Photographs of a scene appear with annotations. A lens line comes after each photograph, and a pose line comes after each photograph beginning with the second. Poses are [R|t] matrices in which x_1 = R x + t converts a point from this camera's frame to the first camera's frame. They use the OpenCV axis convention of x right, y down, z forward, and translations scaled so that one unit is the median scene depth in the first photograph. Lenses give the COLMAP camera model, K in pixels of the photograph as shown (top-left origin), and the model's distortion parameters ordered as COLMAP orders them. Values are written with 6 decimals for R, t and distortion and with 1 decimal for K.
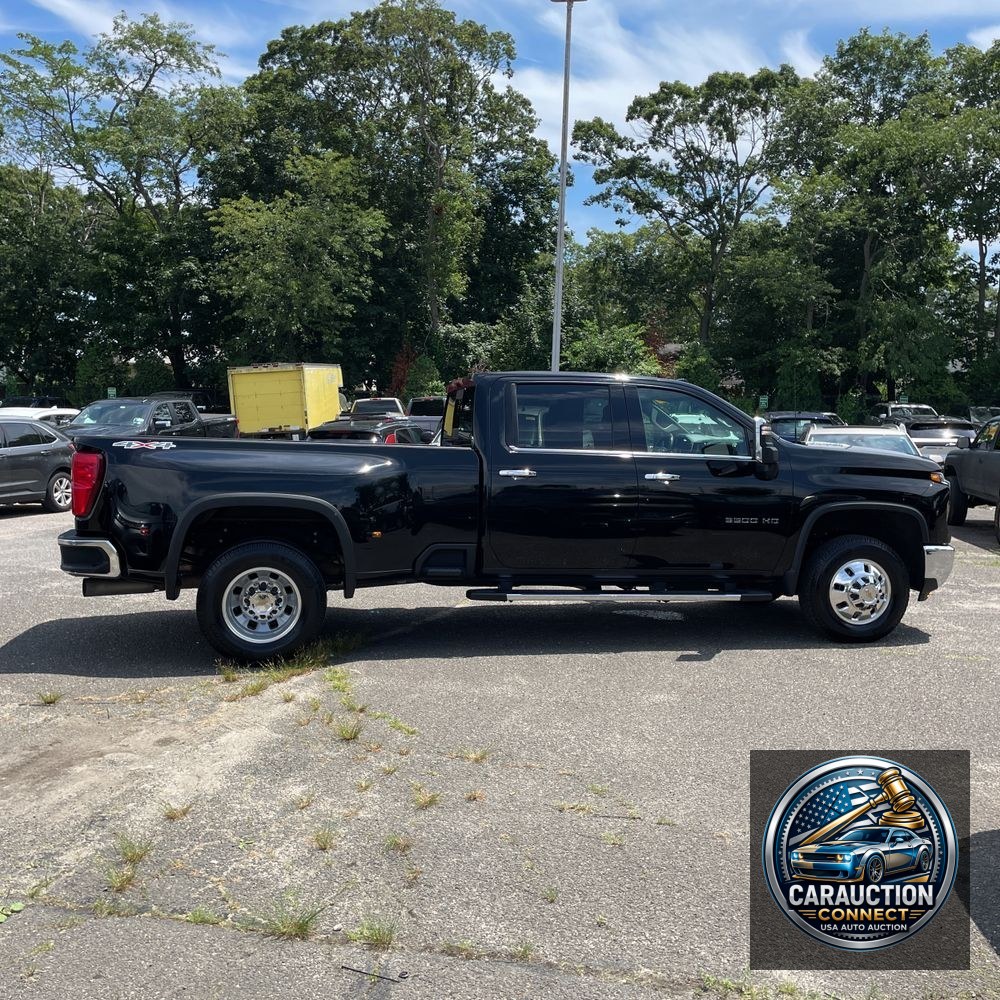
lens RADIAL K [[1023.5, 0, 490.3], [0, 1023.5, 479.1], [0, 0, 1]] dist [0.091090, -0.118934]
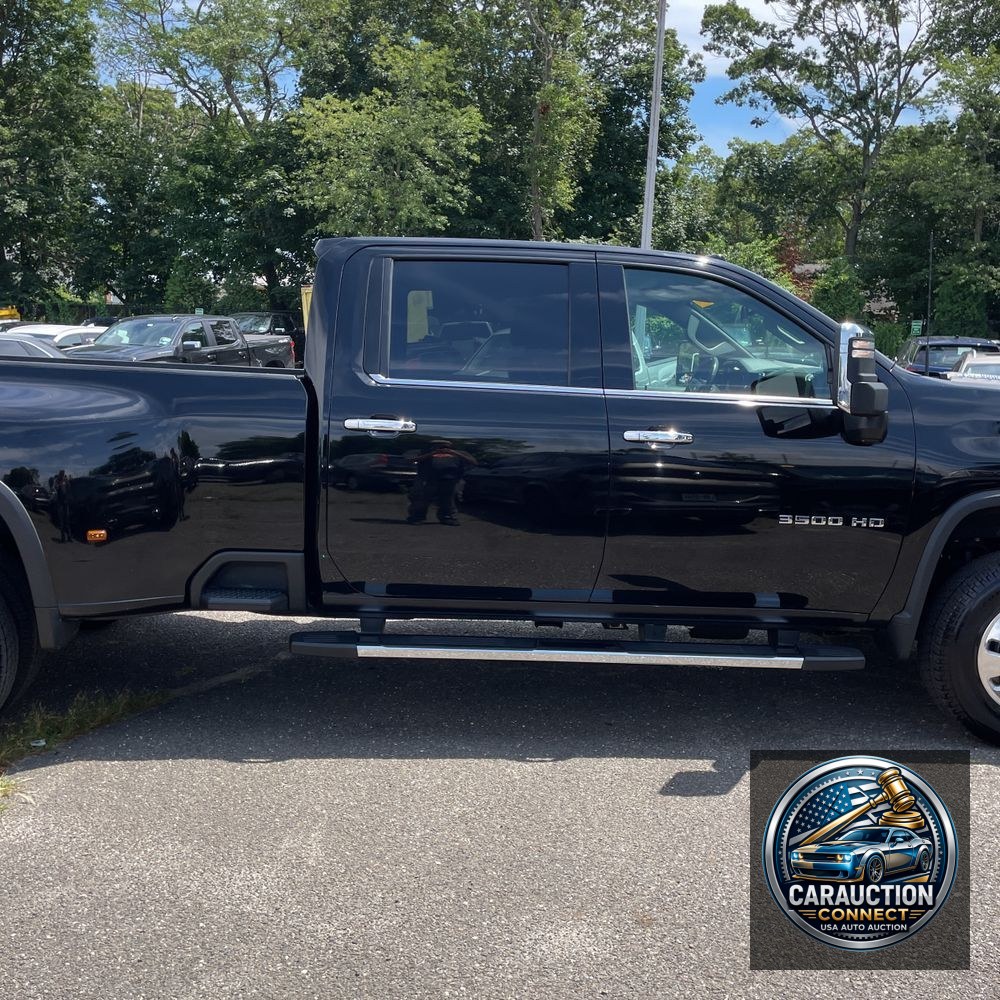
lens RADIAL K [[1023.5, 0, 490.3], [0, 1023.5, 479.1], [0, 0, 1]] dist [0.091090, -0.118934]
pose [[0.991103, 0.027288, -0.130271, 0.027071], [-0.018227, 0.997363, 0.070249, -0.002815], [0.131845, -0.067250, 0.988987, 0.082133]]
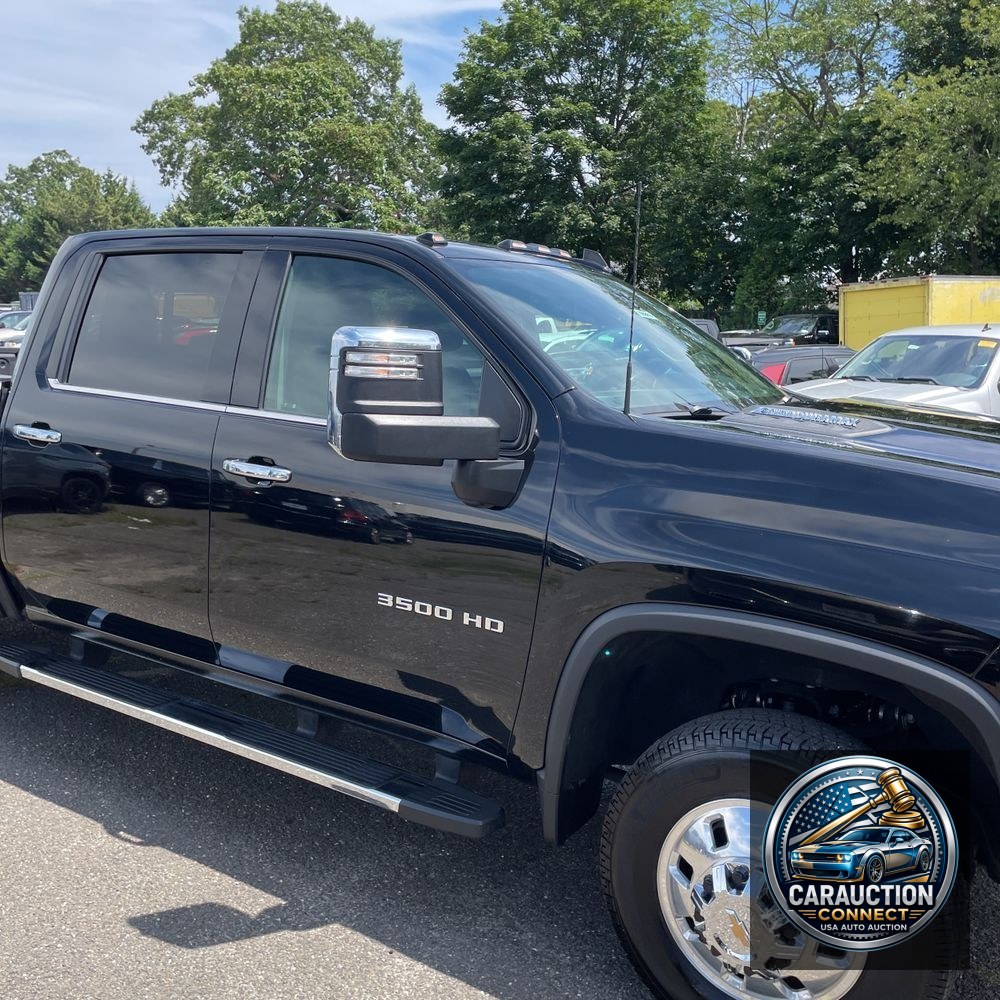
lens RADIAL K [[1023.5, 0, 490.3], [0, 1023.5, 479.1], [0, 0, 1]] dist [0.091090, -0.118934]
pose [[0.735860, 0.103602, -0.669161, 0.091454], [-0.057659, 0.994224, 0.090523, -0.007368], [0.674674, -0.028029, 0.737583, 0.134602]]
